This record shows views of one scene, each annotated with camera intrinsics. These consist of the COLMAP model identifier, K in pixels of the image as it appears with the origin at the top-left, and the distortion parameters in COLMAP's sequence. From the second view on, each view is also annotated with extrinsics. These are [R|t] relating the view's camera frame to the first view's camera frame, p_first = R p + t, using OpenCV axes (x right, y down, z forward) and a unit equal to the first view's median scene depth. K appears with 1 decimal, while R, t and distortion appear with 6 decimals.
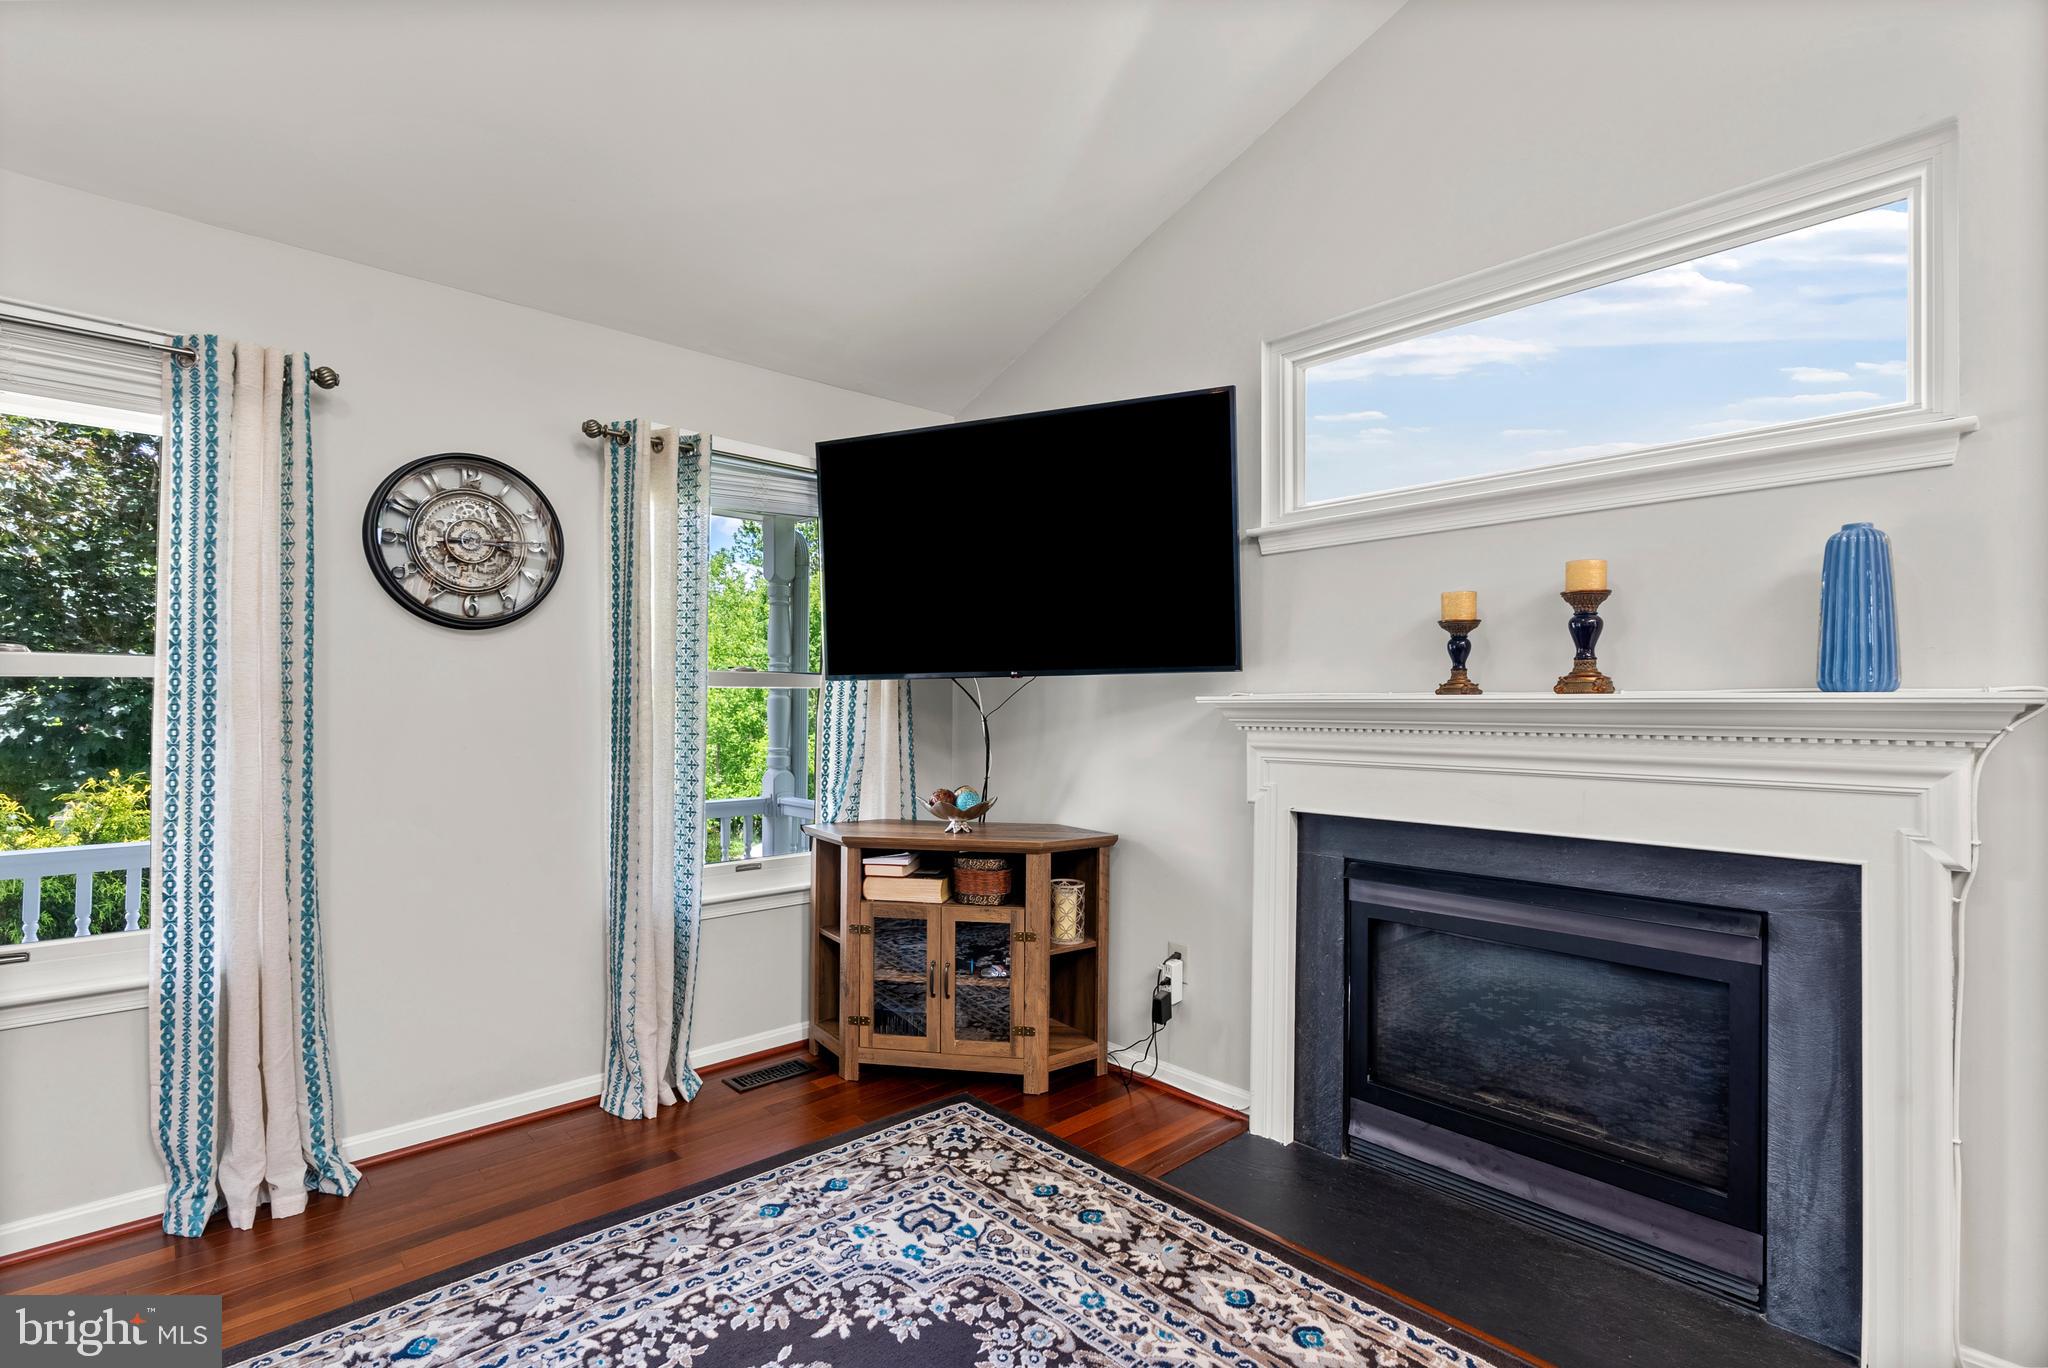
lens RADIAL K [[936.6, 0, 1024.0], [0, 936.6, 684.0], [0, 0, 1]] dist [0.000965, -0.000193]
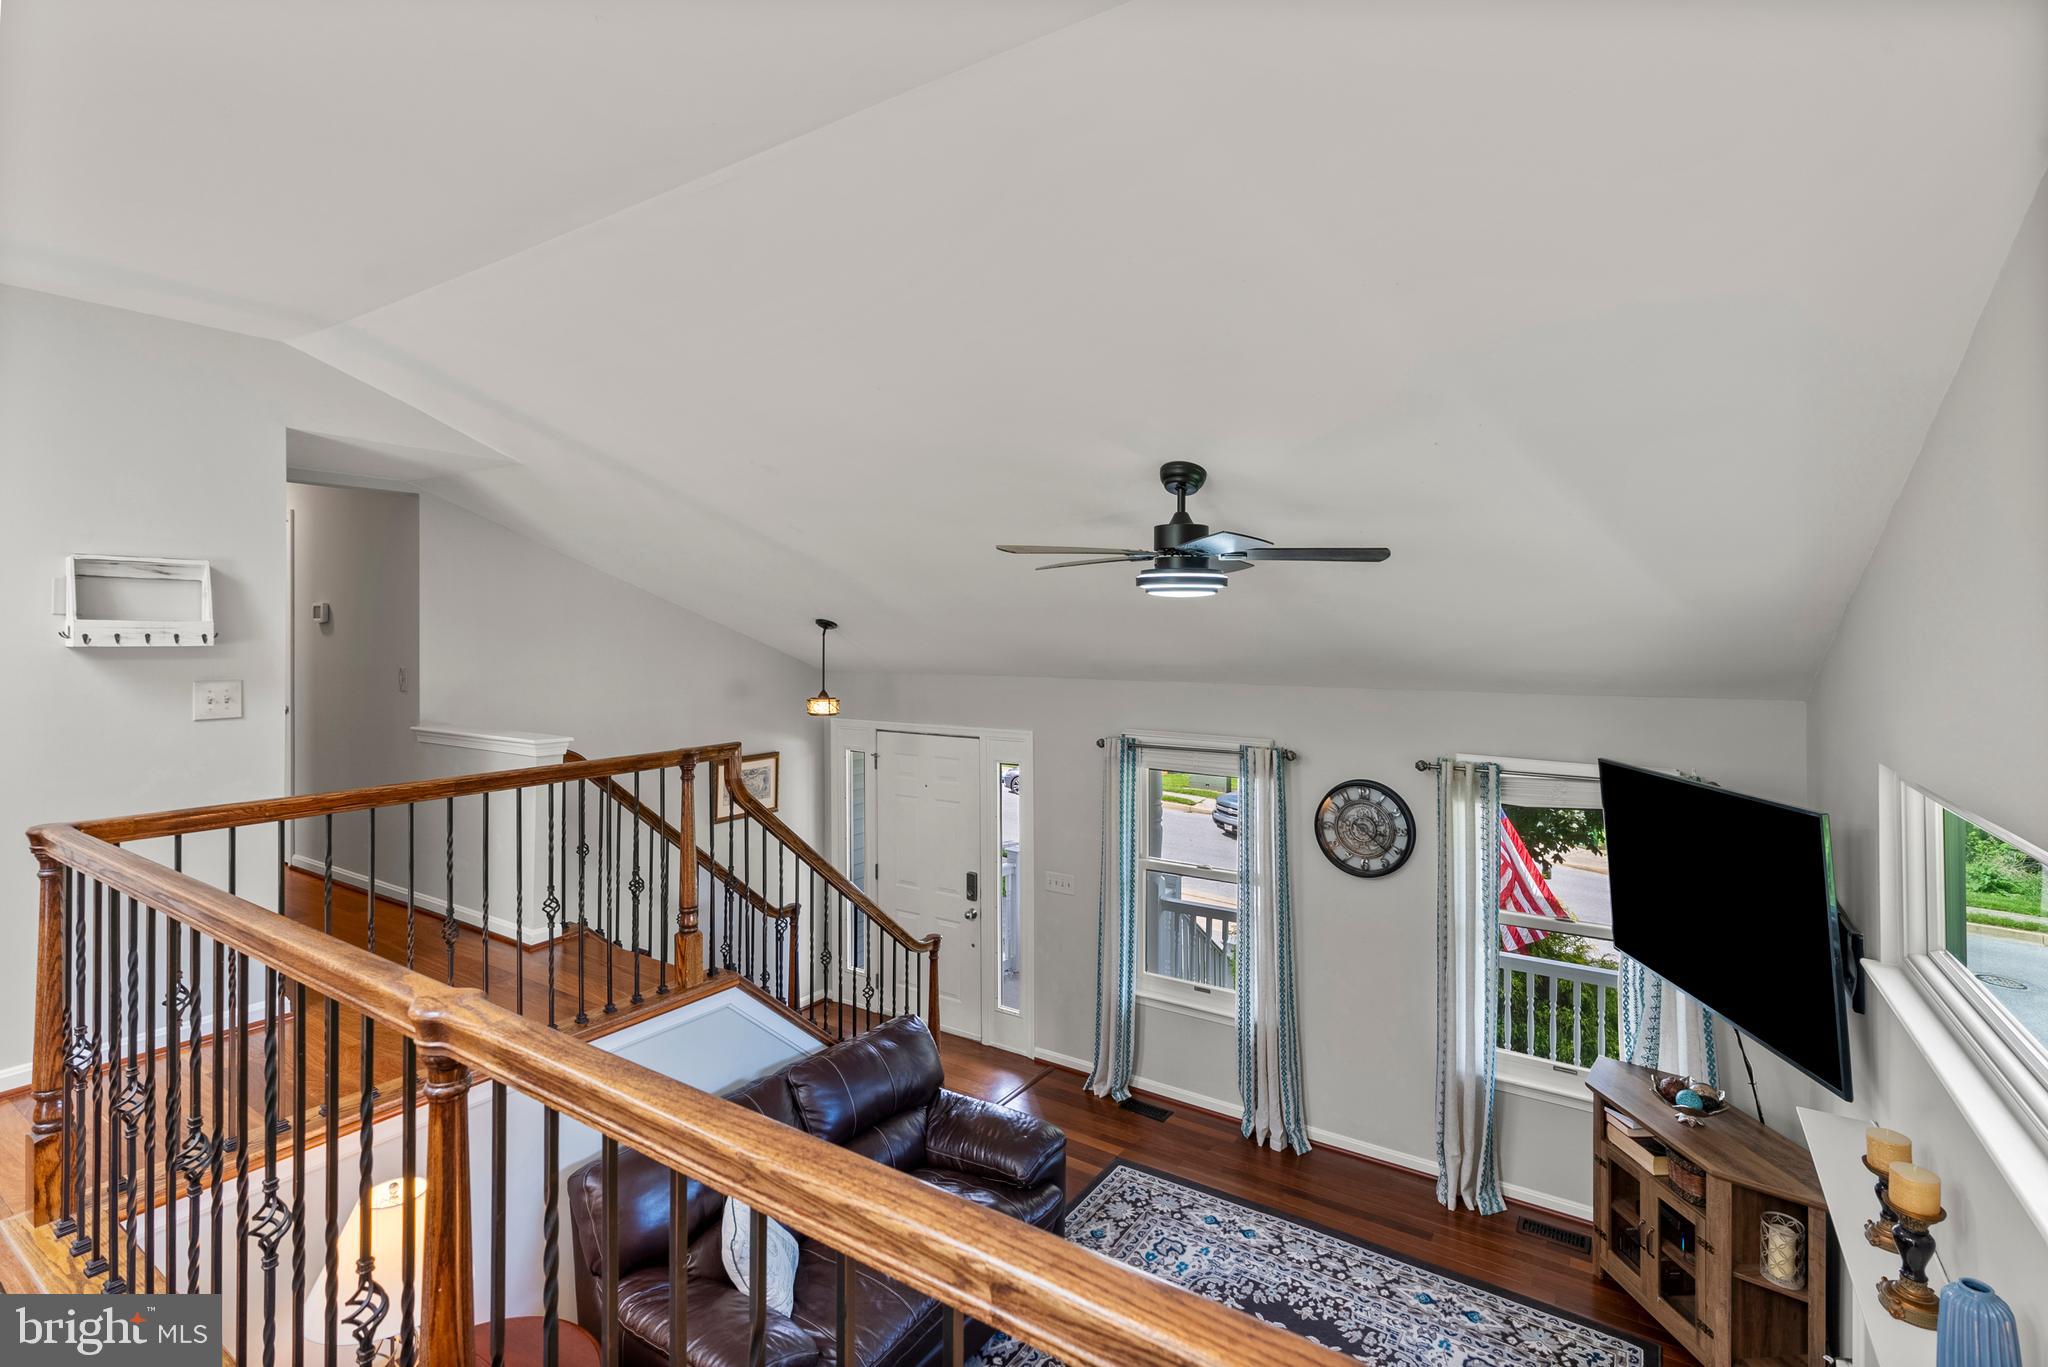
lens RADIAL K [[904.7, 0, 1021.8], [0, 904.7, 652.1], [0, 0, 1]] dist [-0.005776, 0.000896]
pose [[0.249521, -0.008643, -0.968331, 1.101498], [0.008426, 0.999942, -0.006754, -0.574374], [0.968333, -0.006473, 0.249579, -0.080867]]
